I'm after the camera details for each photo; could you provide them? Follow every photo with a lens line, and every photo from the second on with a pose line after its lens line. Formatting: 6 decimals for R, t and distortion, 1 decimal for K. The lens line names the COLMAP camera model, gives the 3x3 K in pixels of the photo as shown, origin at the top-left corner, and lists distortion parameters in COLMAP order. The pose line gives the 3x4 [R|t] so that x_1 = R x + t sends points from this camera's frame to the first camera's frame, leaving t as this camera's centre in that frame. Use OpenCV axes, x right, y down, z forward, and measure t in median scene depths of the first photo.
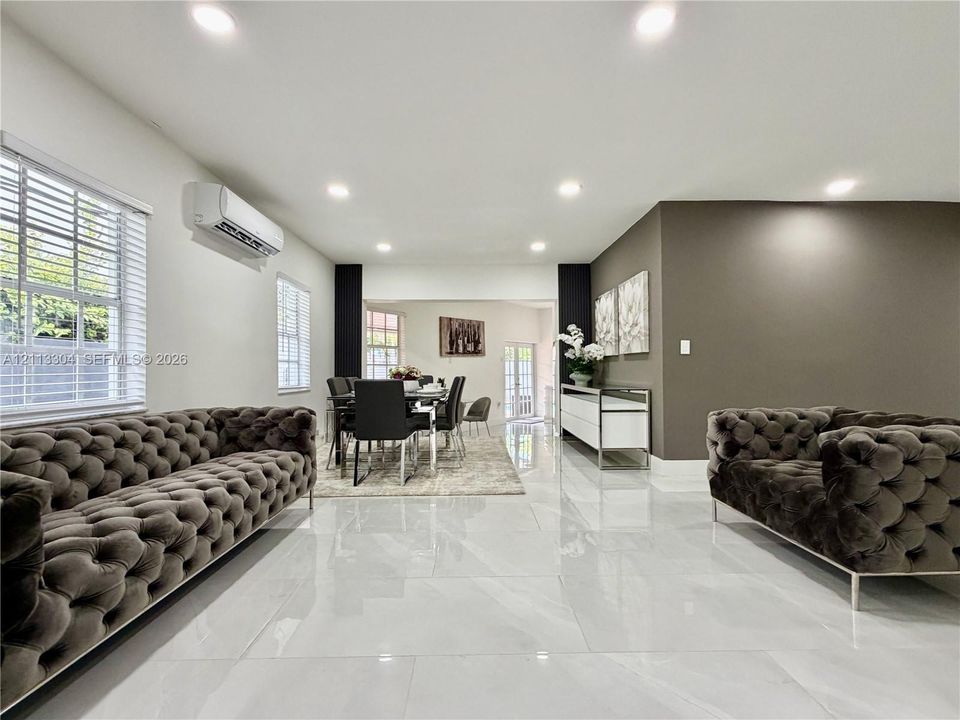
lens RADIAL K [[461.0, 0, 480.0], [0, 461.0, 360.0], [0, 0, 1]] dist [0.004546, 0.000462]
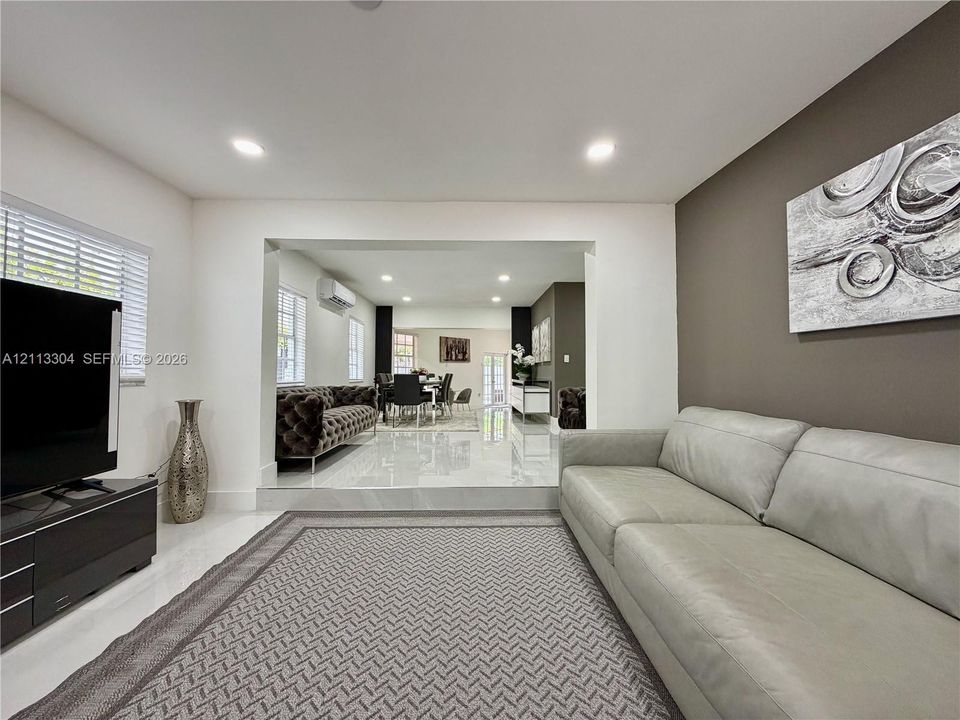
lens RADIAL K [[388.1, 0, 480.0], [0, 388.1, 360.0], [0, 0, 1]] dist [-0.000659, -0.000385]
pose [[0.999926, 0.008915, 0.008222, 0.052498], [-0.008805, 0.999873, -0.013320, 0.001446], [-0.008340, 0.013246, 0.999877, -0.429968]]
